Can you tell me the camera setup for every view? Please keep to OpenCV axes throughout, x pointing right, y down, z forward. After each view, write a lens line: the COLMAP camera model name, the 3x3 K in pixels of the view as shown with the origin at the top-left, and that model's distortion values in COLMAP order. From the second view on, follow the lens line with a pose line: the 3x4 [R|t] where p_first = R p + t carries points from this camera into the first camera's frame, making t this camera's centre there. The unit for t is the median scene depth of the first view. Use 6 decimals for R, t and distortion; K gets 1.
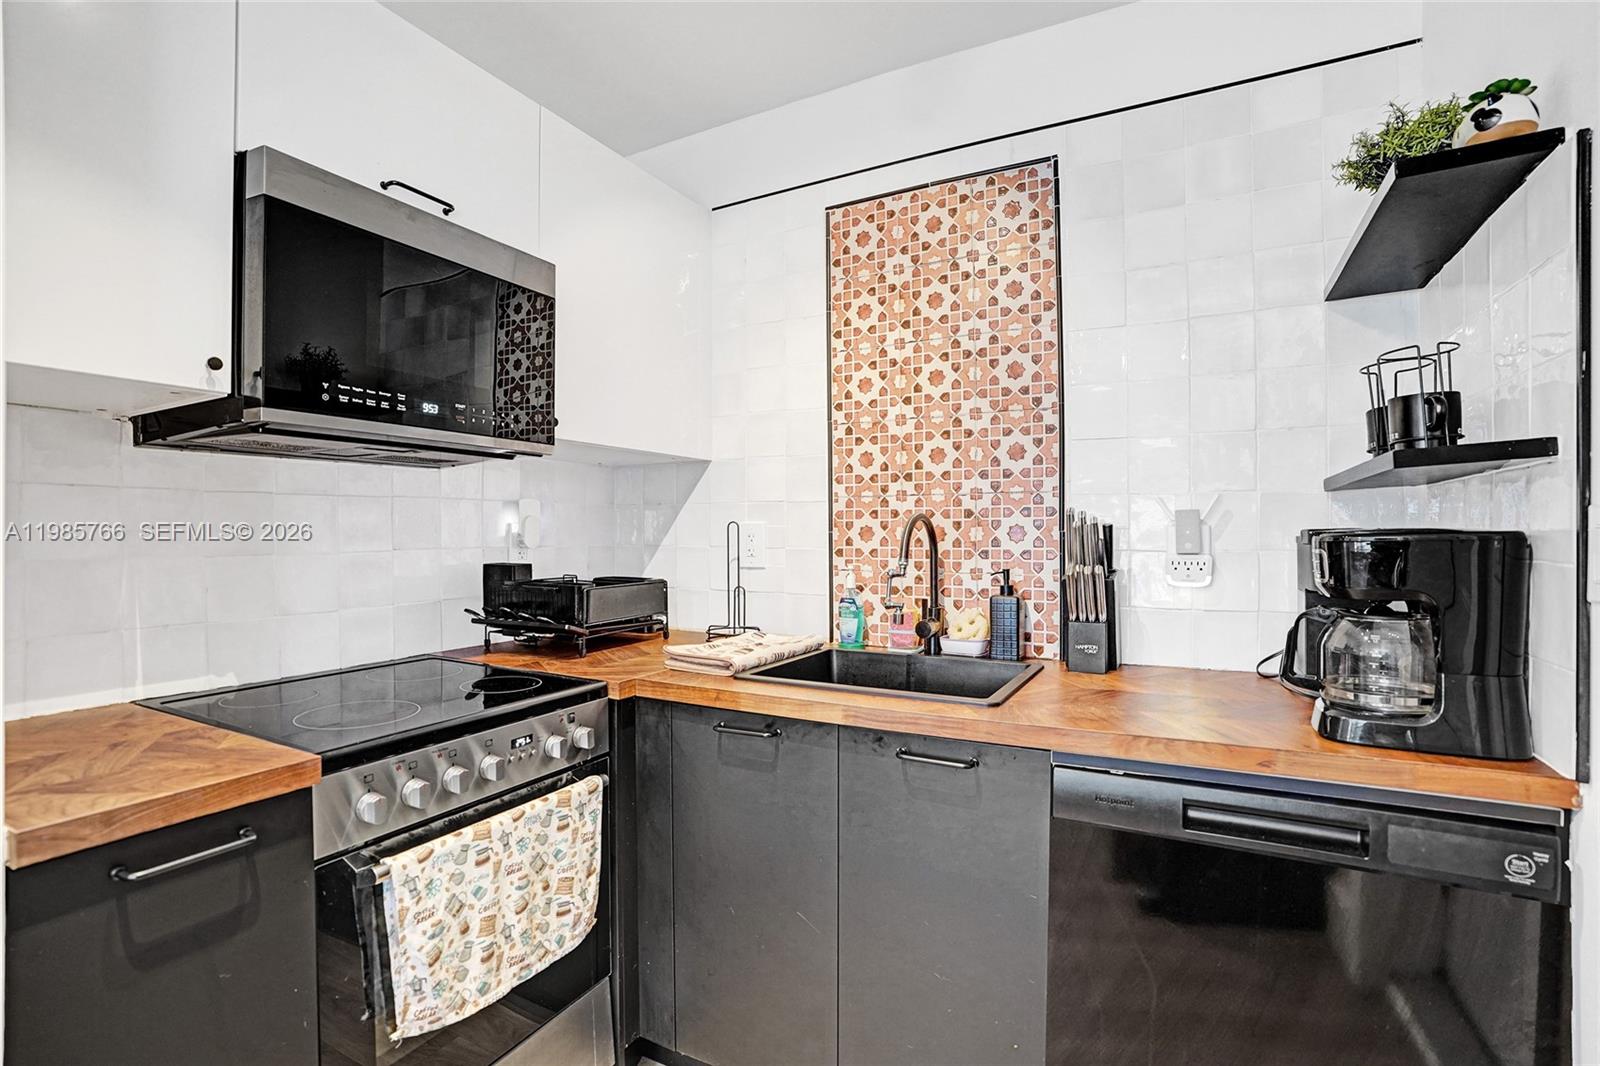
lens RADIAL K [[754.5, 0, 788.9], [0, 754.5, 524.9], [0, 0, 1]] dist [-0.050476, 0.019200]
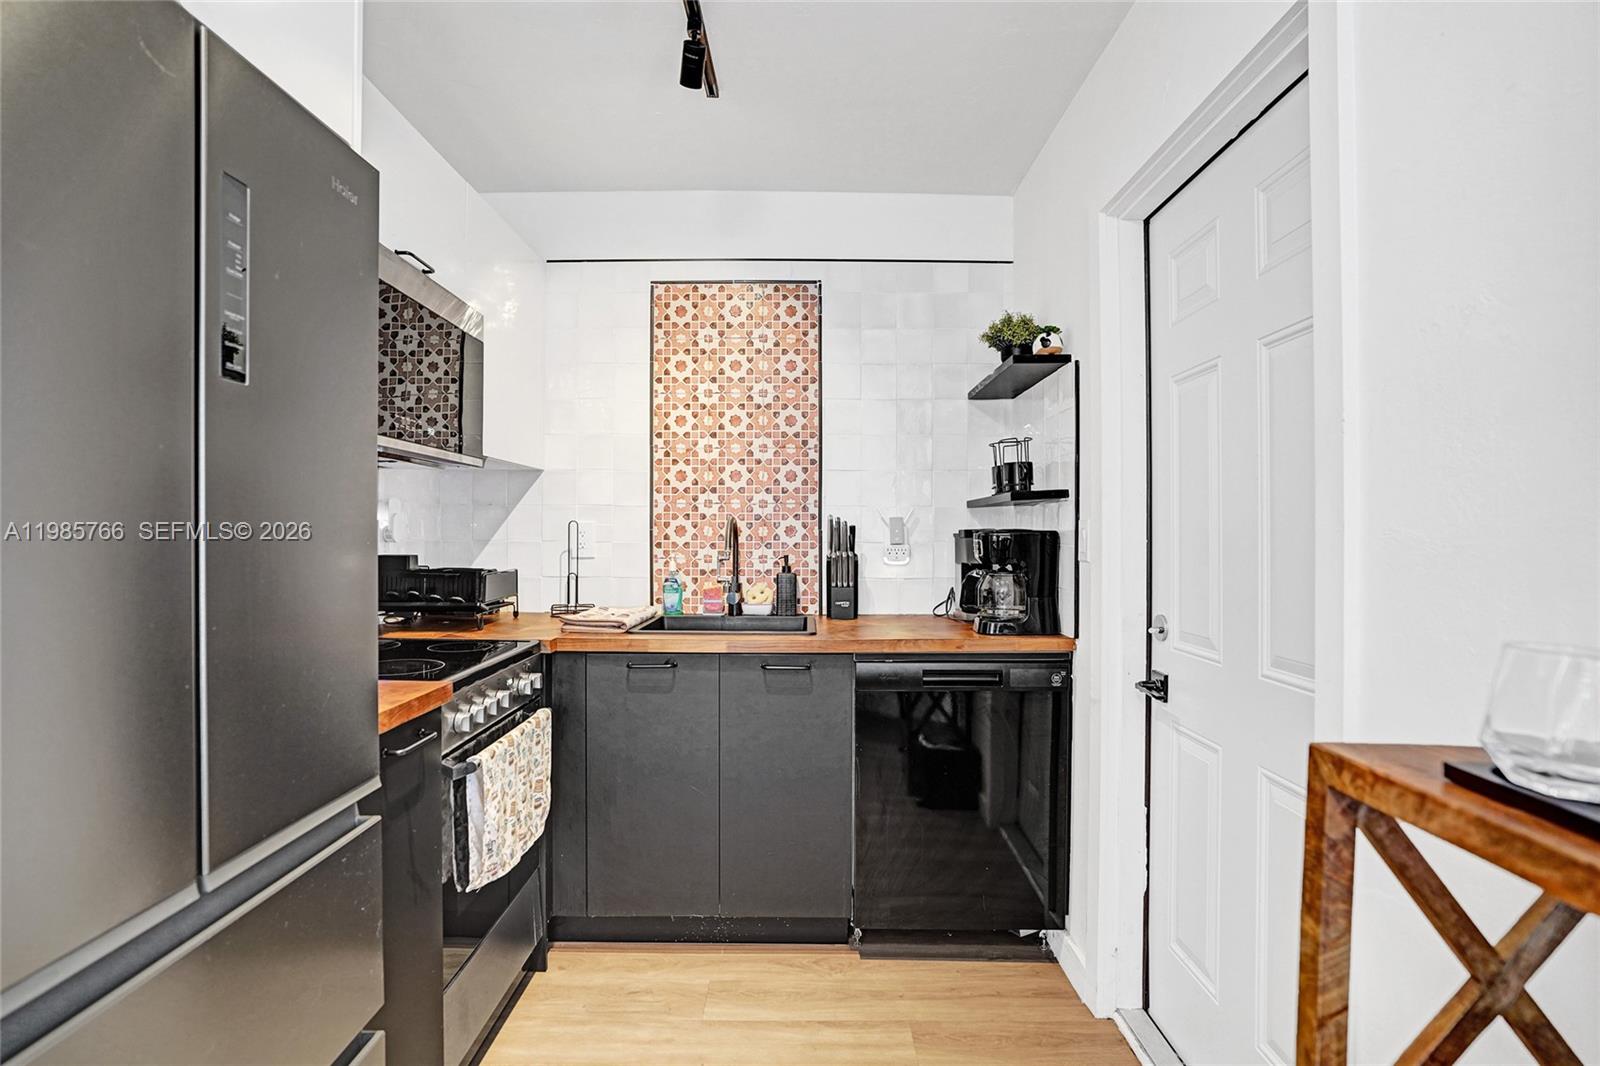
lens RADIAL K [[754.5, 0, 803.8], [0, 754.5, 530.4], [0, 0, 1]] dist [-0.050476, 0.019200]
pose [[0.877018, 0.005997, 0.480420, -0.416391], [-0.009739, 0.999939, 0.005296, 0.001622], [-0.480359, -0.009323, 0.877023, -0.341009]]
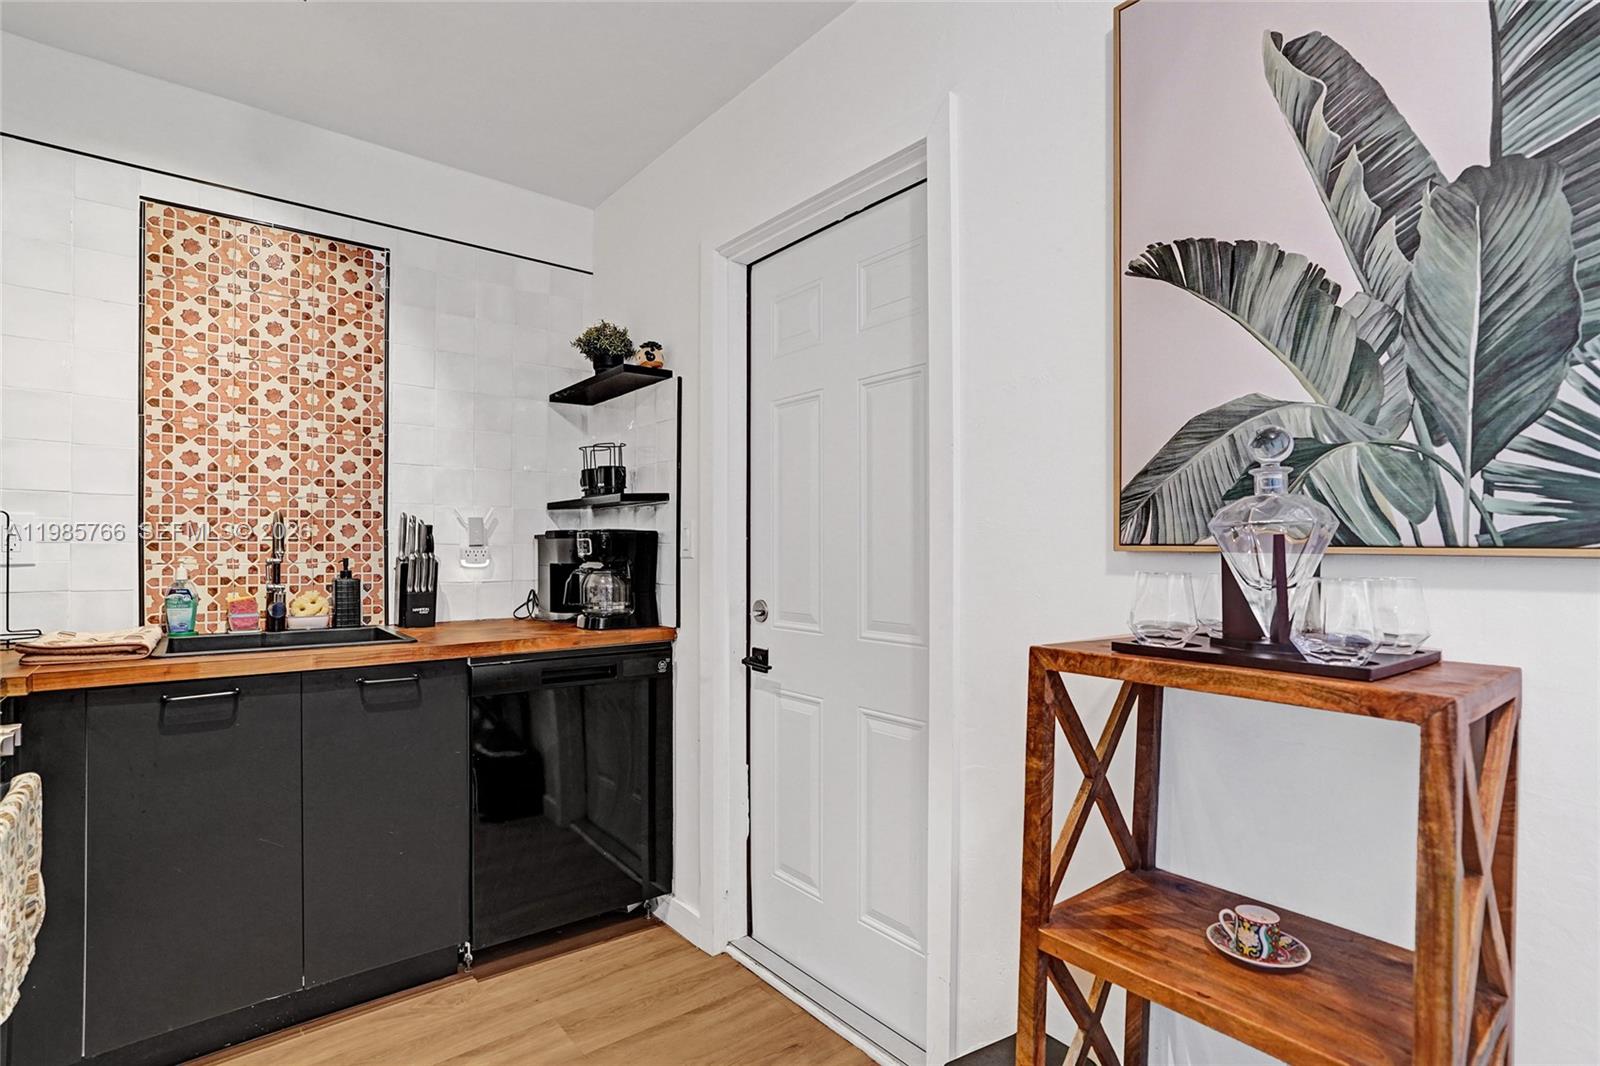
lens RADIAL K [[754.5, 0, 792.8], [0, 754.5, 547.5], [0, 0, 1]] dist [-0.050476, 0.019200]
pose [[0.386448, 0.003157, 0.922306, -0.613237], [-0.012955, 0.999914, 0.002006, 0.029392], [-0.922220, -0.012724, 0.386456, -0.204192]]
